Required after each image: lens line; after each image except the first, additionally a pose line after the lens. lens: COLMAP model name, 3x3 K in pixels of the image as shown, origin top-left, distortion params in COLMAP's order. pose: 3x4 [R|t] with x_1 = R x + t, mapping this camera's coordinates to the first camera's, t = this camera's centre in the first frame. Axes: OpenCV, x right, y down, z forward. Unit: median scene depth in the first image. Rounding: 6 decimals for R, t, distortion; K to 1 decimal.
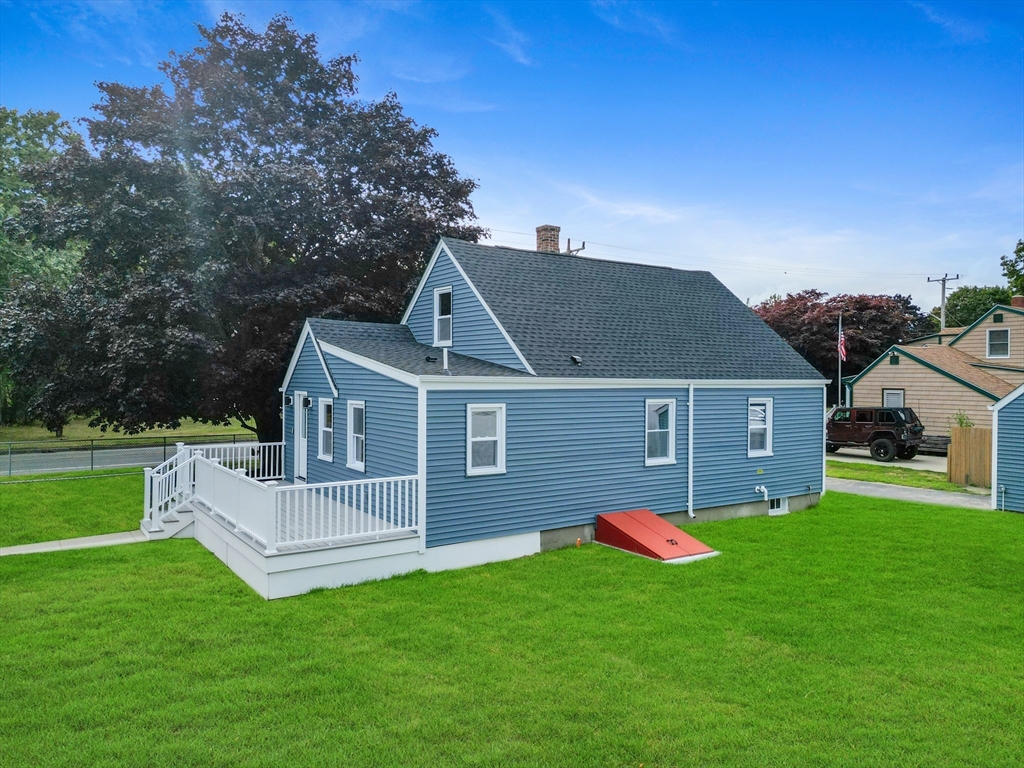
lens RADIAL K [[713.5, 0, 512.0], [0, 713.5, 384.0], [0, 0, 1]] dist [0.023203, -0.002910]
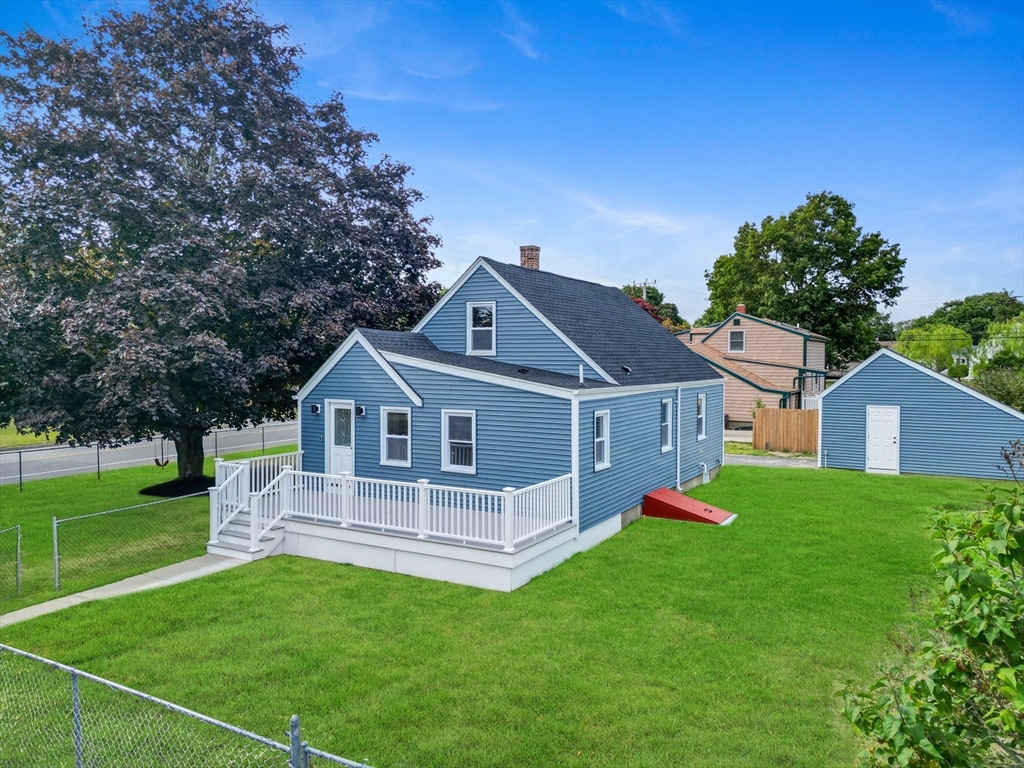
lens RADIAL K [[713.5, 0, 512.0], [0, 713.5, 384.0], [0, 0, 1]] dist [0.023203, -0.002910]
pose [[0.900561, -0.020360, 0.434253, -0.547130], [0.007919, 0.999505, 0.030438, -0.042854], [-0.434658, -0.023972, 0.900277, -0.012041]]
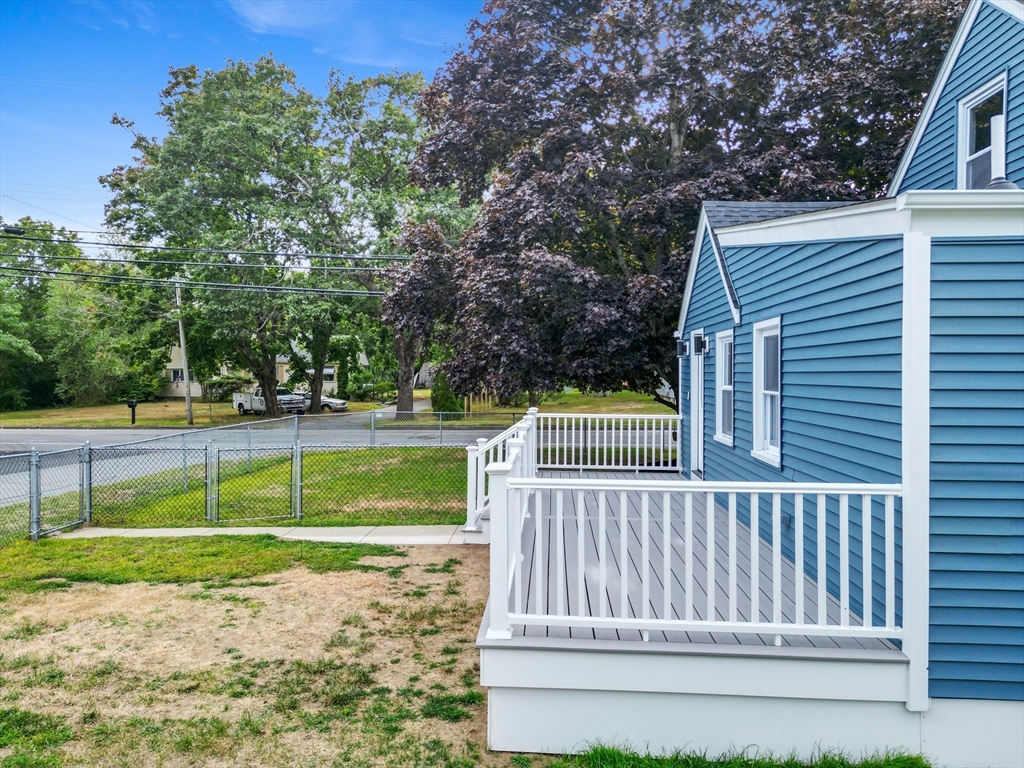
lens RADIAL K [[713.5, 0, 512.0], [0, 713.5, 384.0], [0, 0, 1]] dist [0.023203, -0.002910]
pose [[0.791097, 0.004492, -0.611674, -0.050406], [-0.001893, 0.999986, 0.004895, 0.057224], [0.611688, -0.002715, 0.791095, 0.449726]]
